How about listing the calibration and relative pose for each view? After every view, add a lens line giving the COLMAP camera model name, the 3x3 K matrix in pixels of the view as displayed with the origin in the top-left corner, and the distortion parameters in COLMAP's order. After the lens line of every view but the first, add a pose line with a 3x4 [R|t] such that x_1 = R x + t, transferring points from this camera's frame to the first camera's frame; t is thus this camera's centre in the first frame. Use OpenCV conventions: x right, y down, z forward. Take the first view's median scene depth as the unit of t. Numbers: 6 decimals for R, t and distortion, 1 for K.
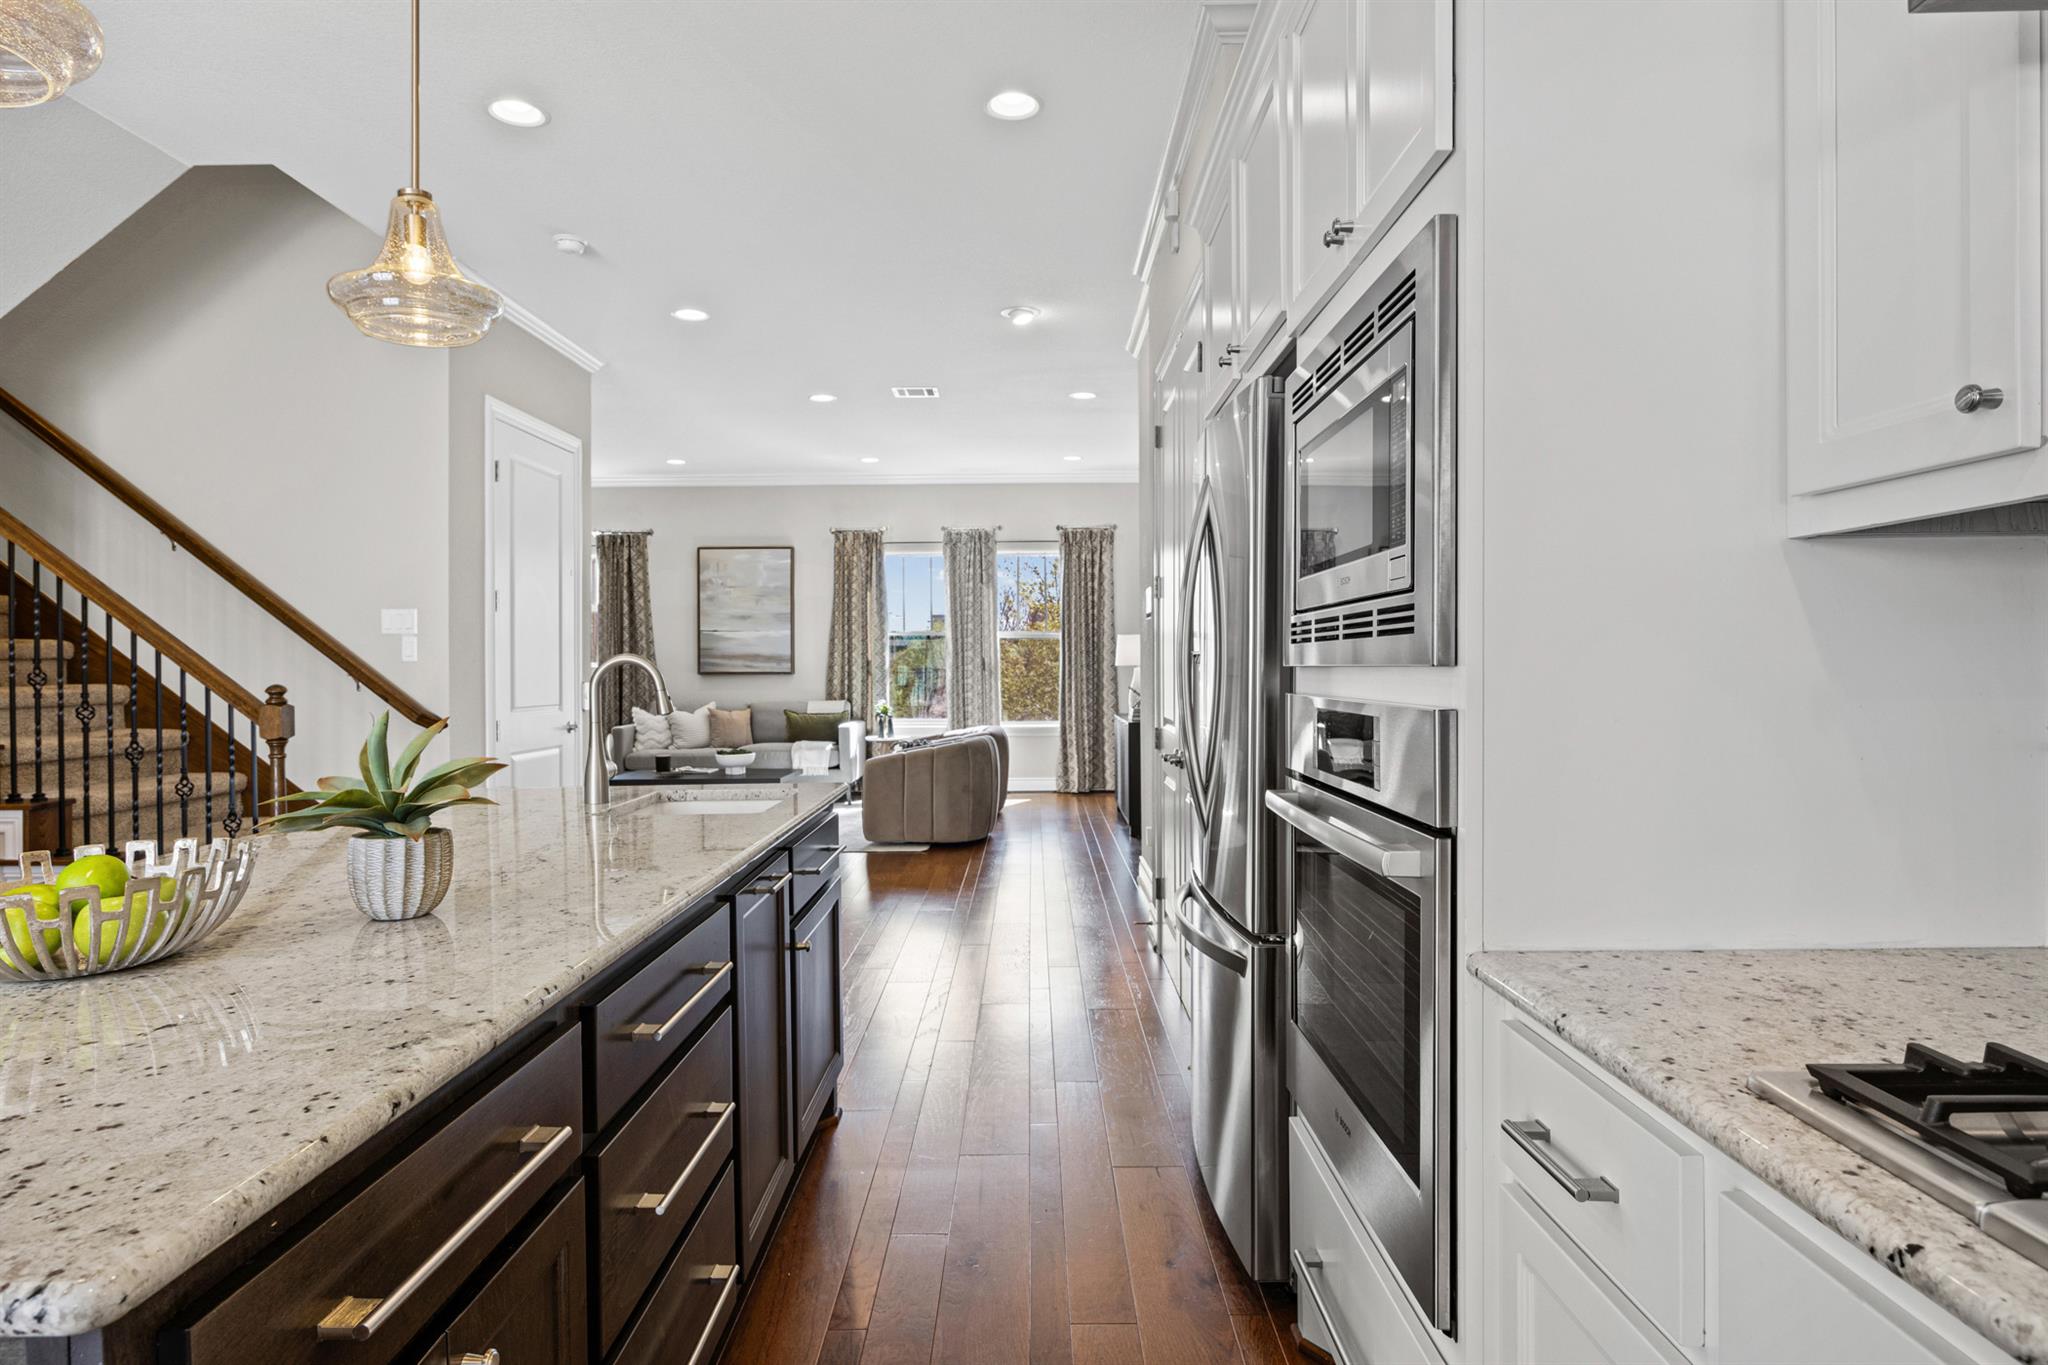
lens RADIAL K [[1134.9, 0, 1024.0], [0, 1134.9, 682.5], [0, 0, 1]] dist [-0.003685, -0.000665]
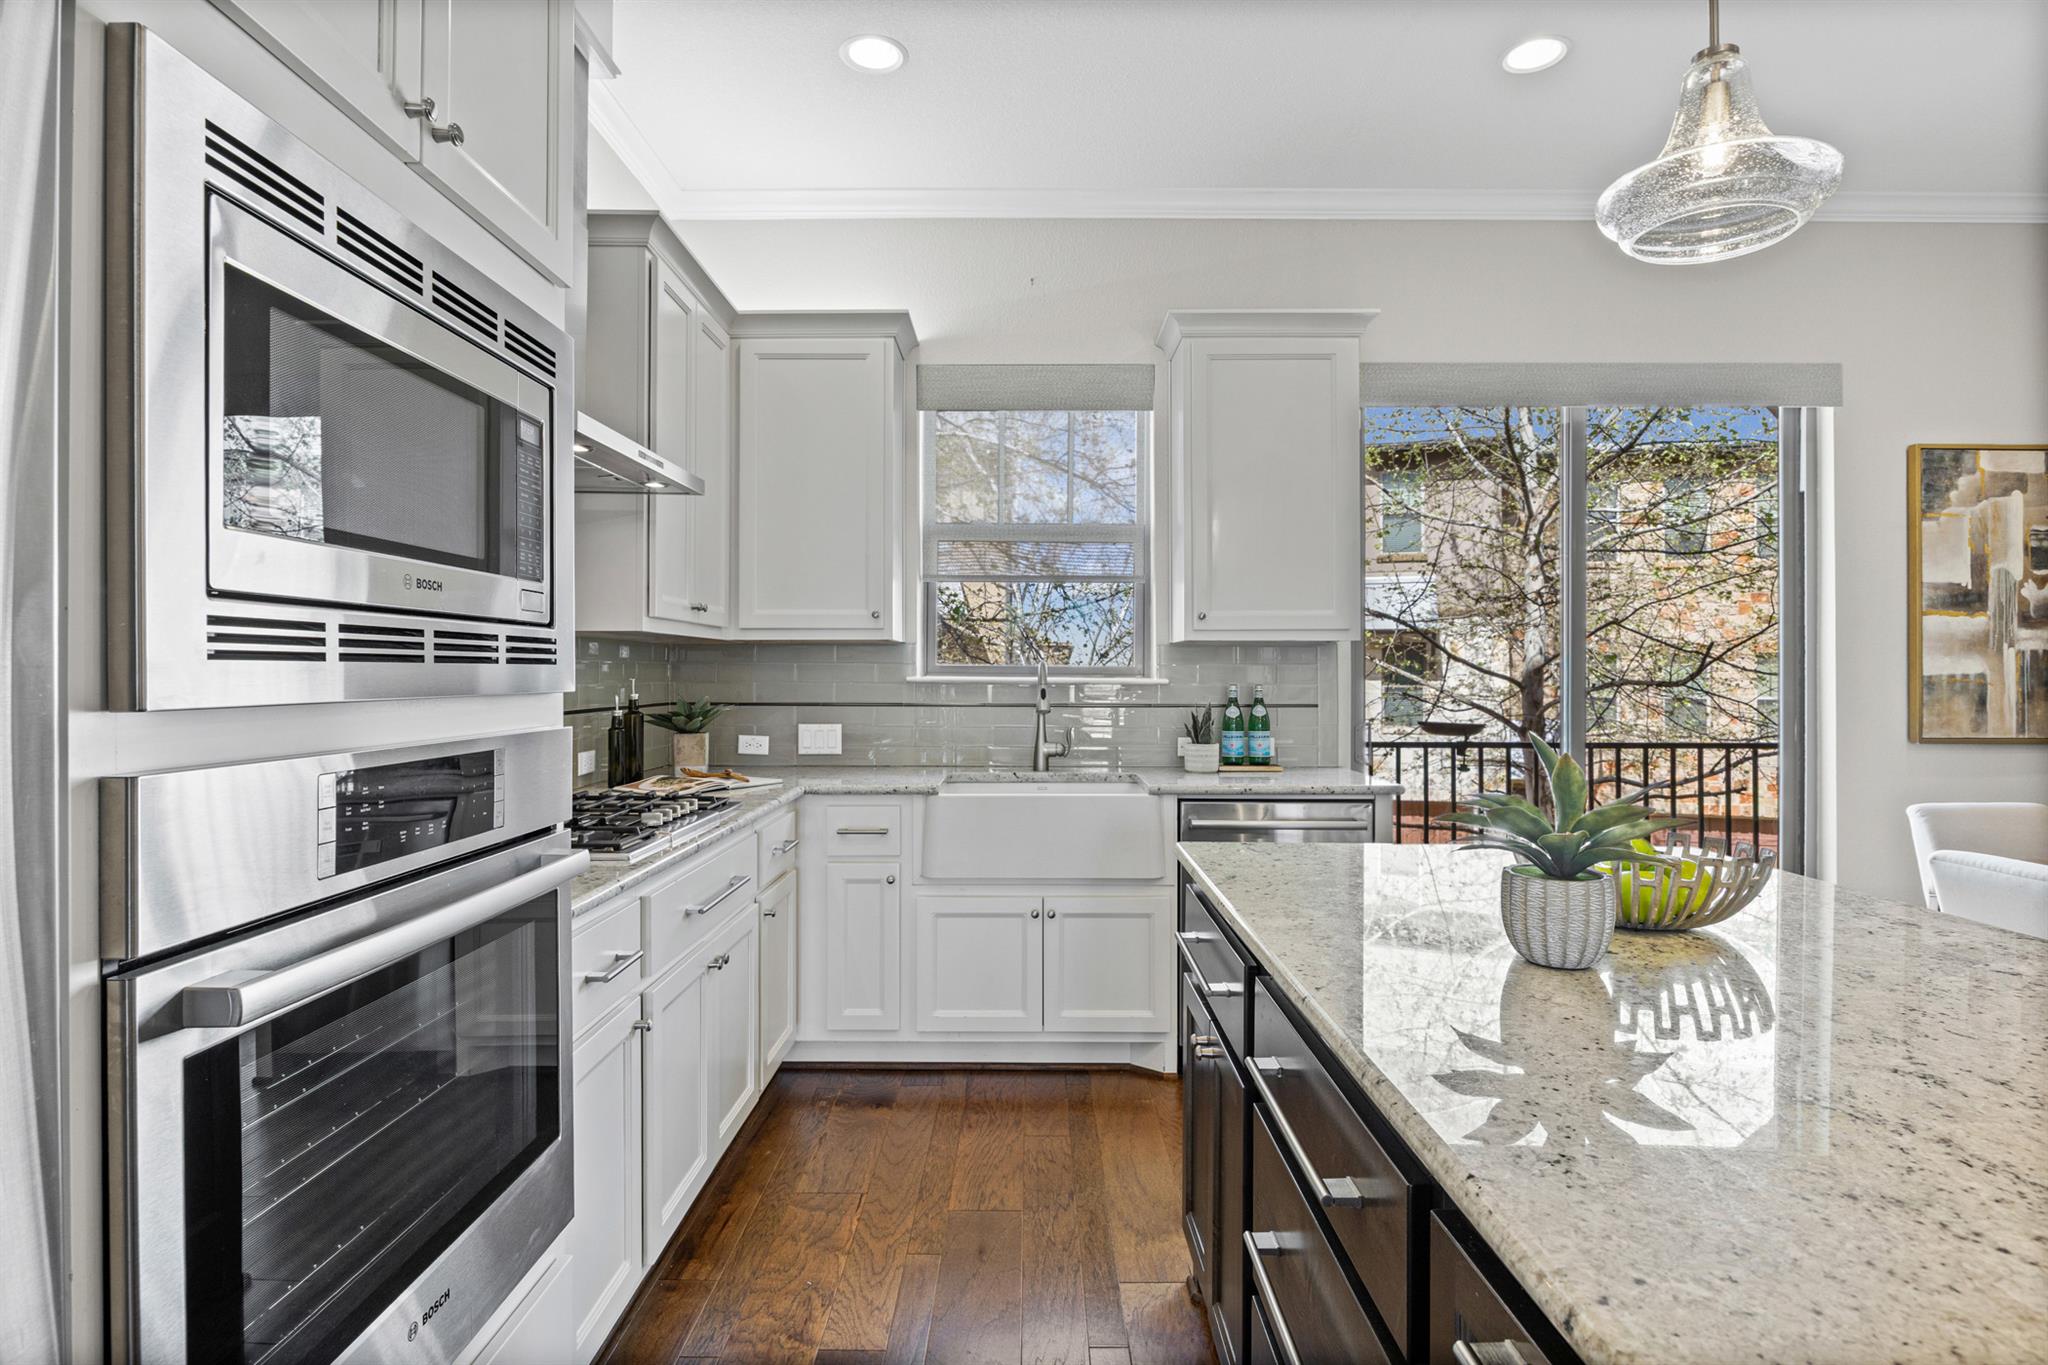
lens RADIAL K [[1113.2, 0, 1024.0], [0, 1113.2, 682.5], [0, 0, 1]] dist [0.001145, 0.000009]
pose [[-0.999864, 0.014317, -0.008211, -0.110711], [0.014136, 0.999665, 0.021670, -0.036430], [0.008519, 0.021551, -0.999731, 1.852393]]
